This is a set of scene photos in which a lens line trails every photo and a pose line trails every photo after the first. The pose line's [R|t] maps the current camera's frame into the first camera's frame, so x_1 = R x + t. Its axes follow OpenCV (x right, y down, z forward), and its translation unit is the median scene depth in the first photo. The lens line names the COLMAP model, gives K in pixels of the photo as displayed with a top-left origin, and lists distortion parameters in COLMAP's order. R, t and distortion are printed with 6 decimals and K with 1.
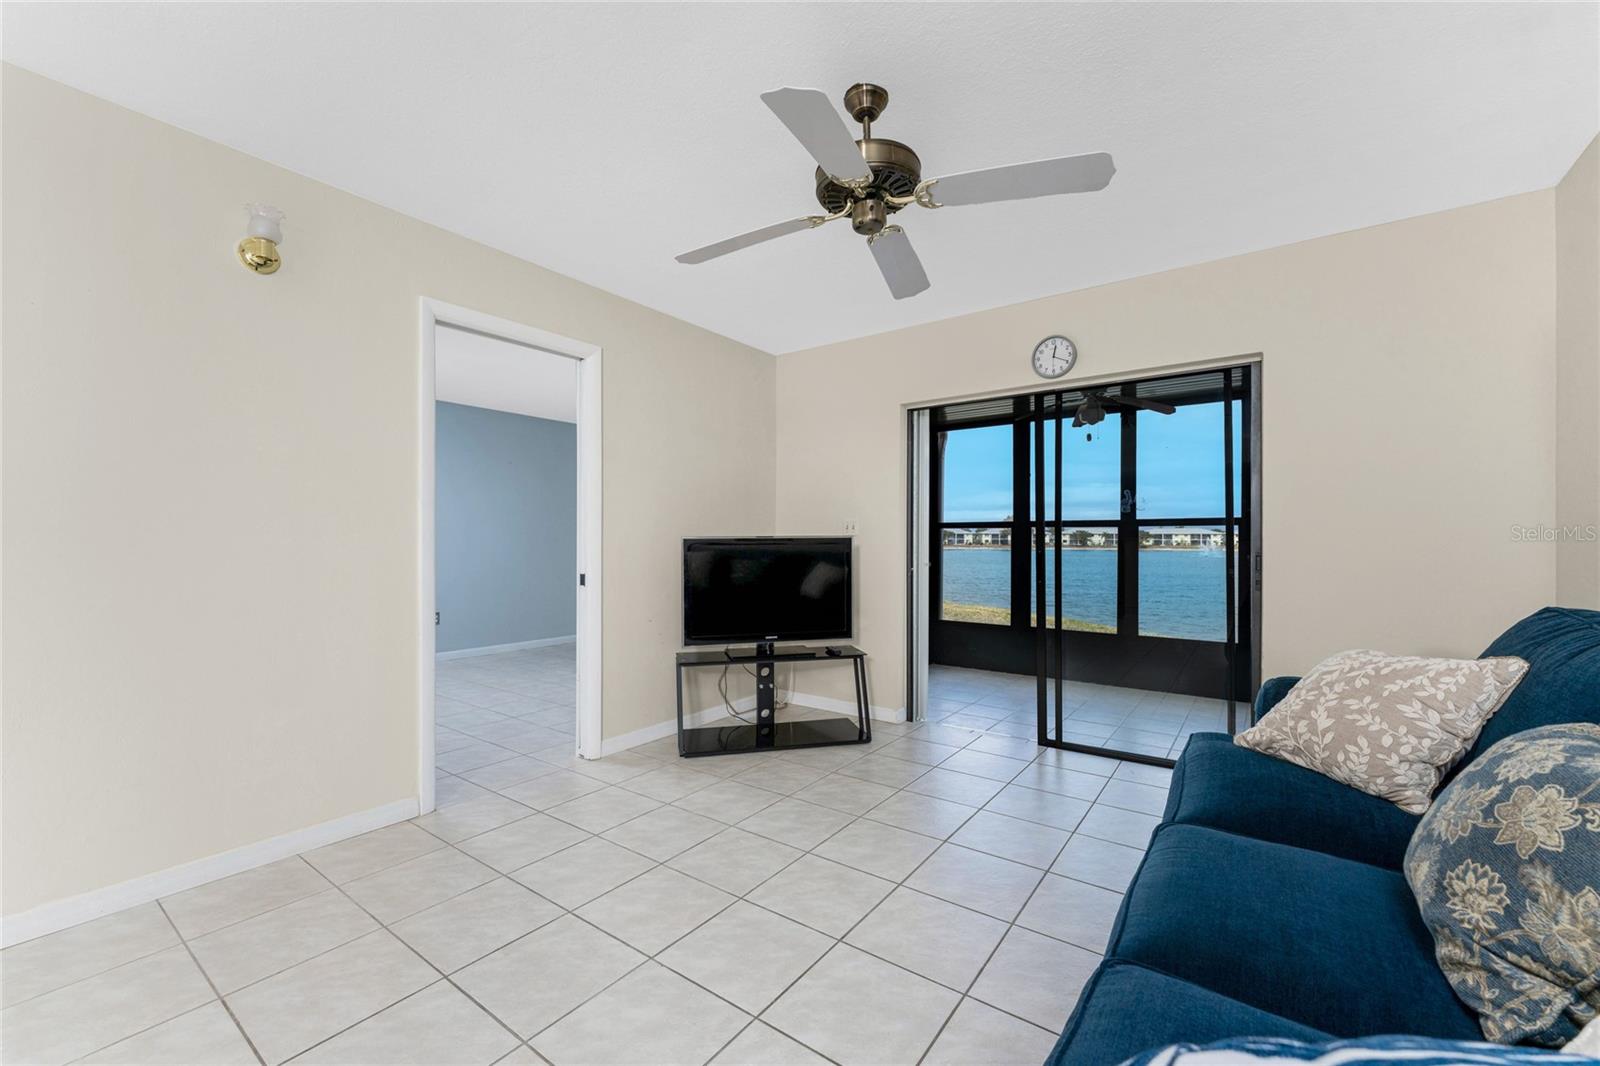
lens RADIAL K [[660.7, 0, 797.0], [0, 660.7, 541.9], [0, 0, 1]] dist [-0.000232, -0.000342]
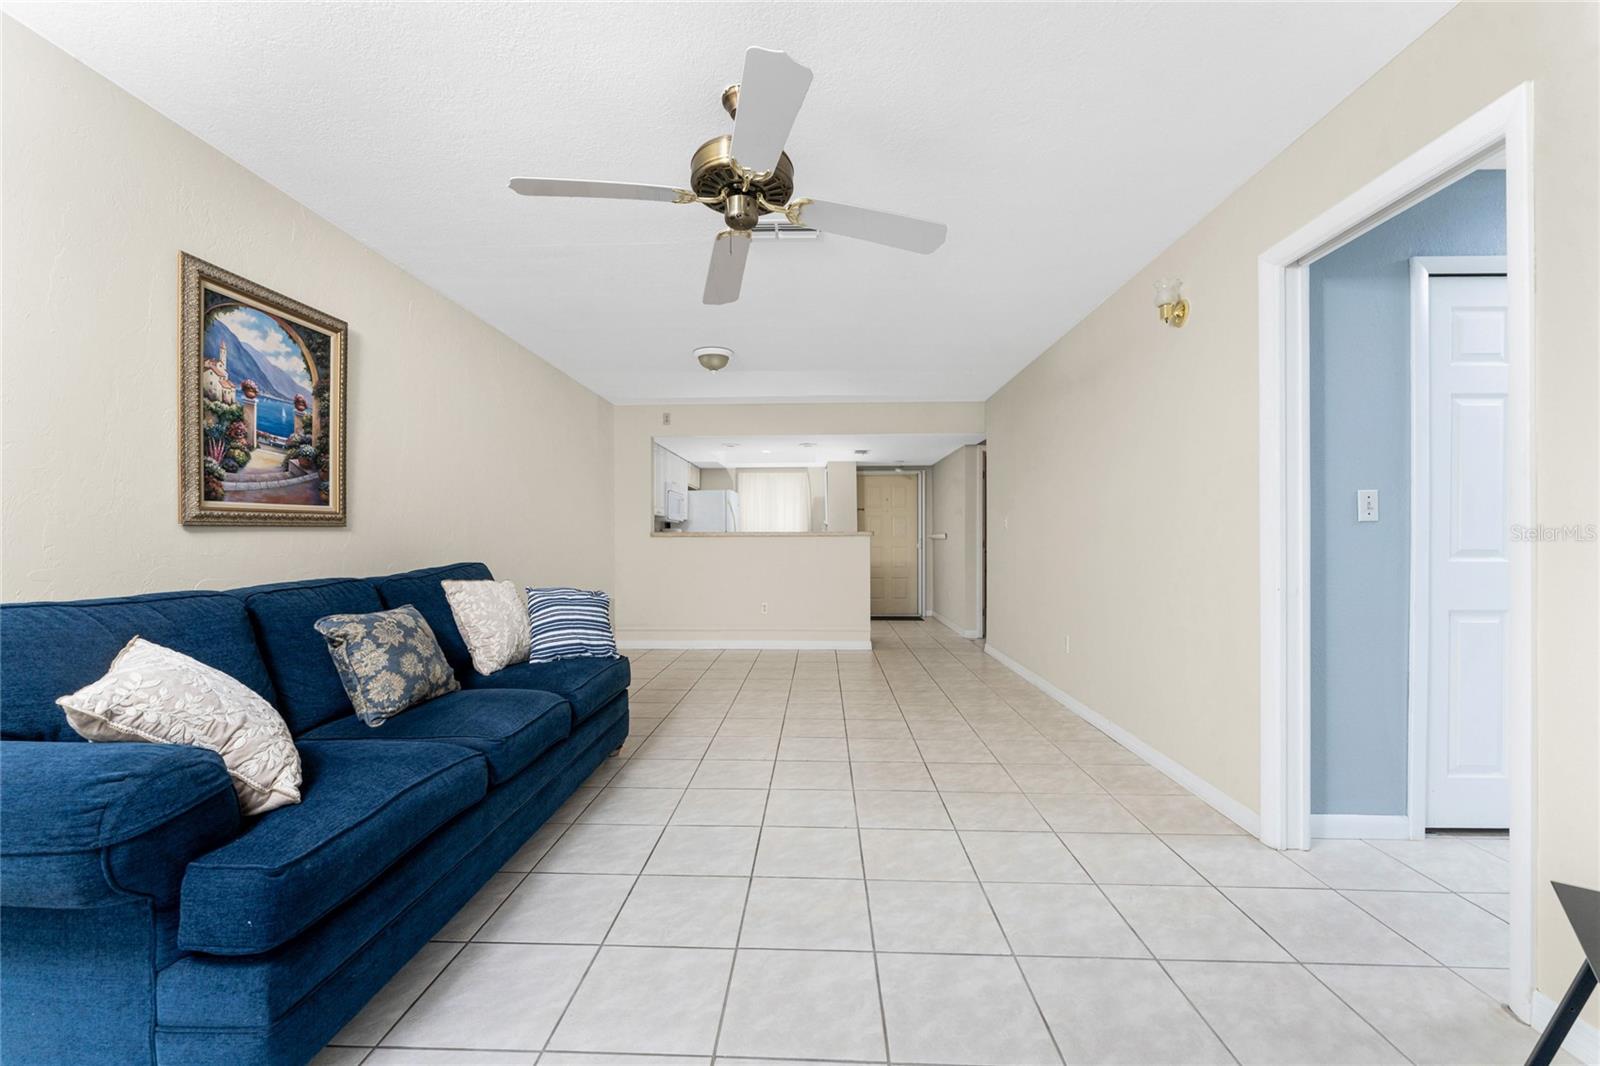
lens RADIAL K [[646.4, 0, 799.2], [0, 646.4, 538.0], [0, 0, 1]] dist [0.000801, -0.000219]
pose [[-0.827342, -0.001494, -0.561696, 0.349476], [-0.002327, 0.999997, 0.000767, 0.004493], [0.561694, 0.001942, -0.827343, 1.094694]]
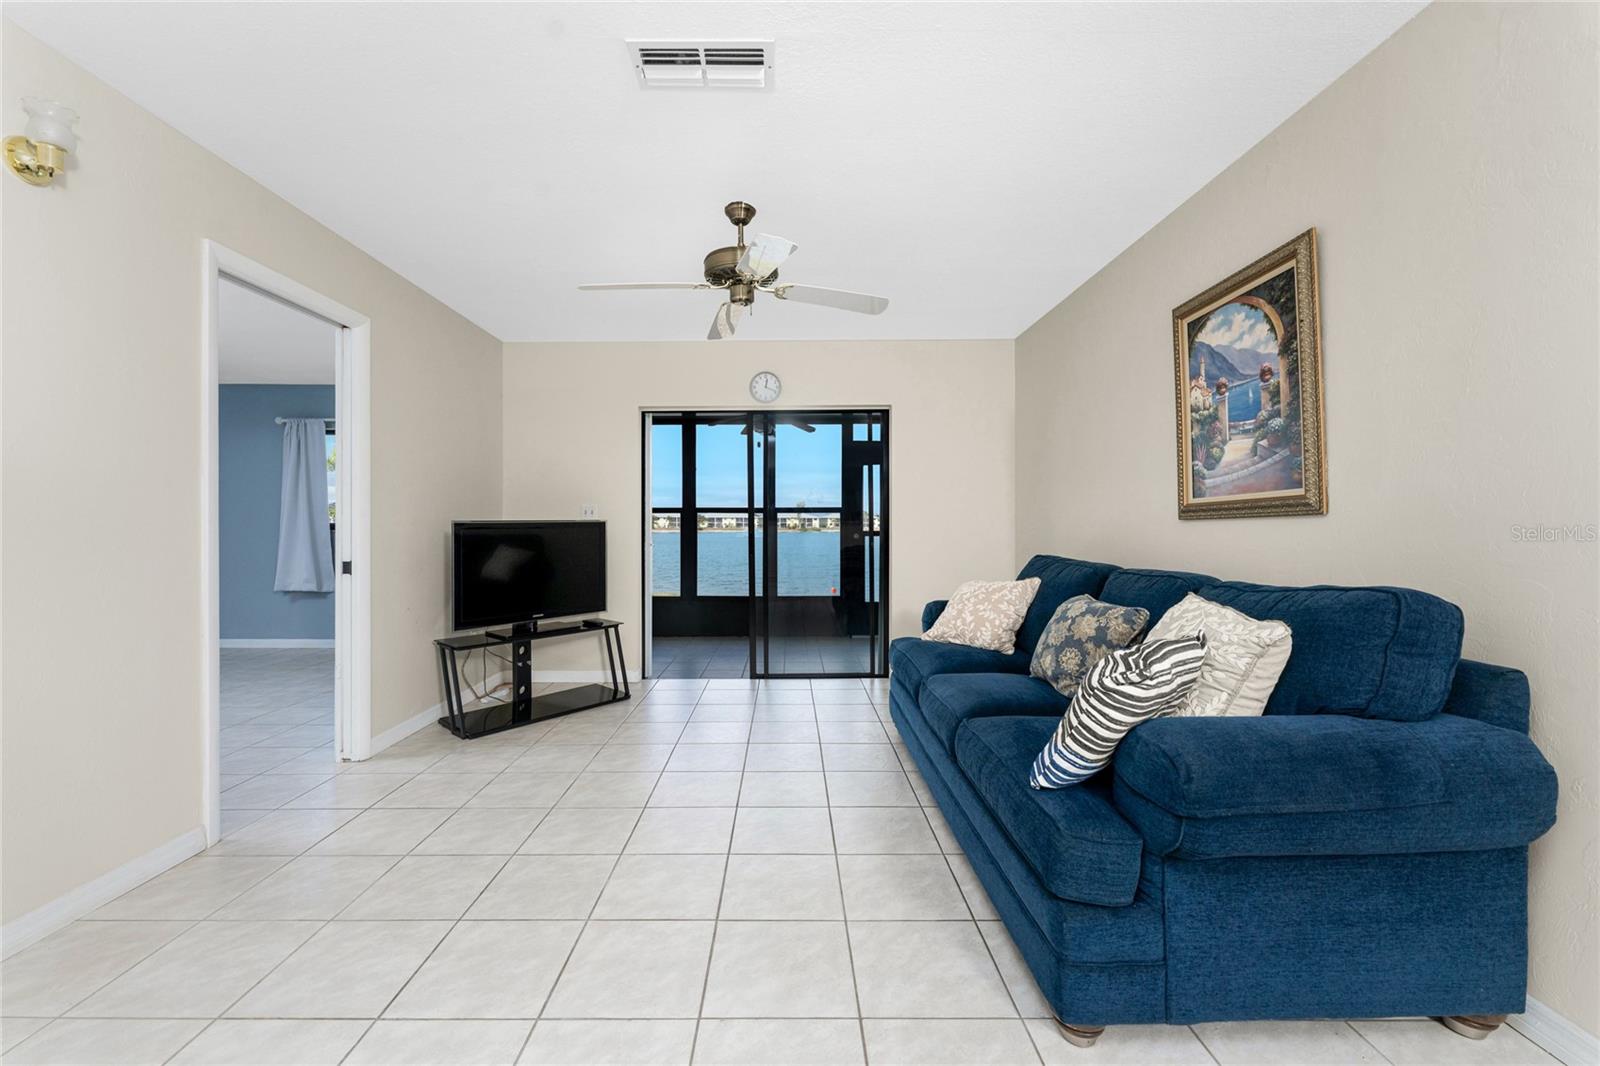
lens RADIAL K [[651.9, 0, 810.9], [0, 651.9, 524.4], [0, 0, 1]] dist [0.000275, -0.000065]
pose [[0.794091, -0.003058, 0.607791, -0.361862], [0.003613, 0.999993, 0.000310, -0.001145], [-0.607788, 0.001950, 0.794097, -0.113295]]
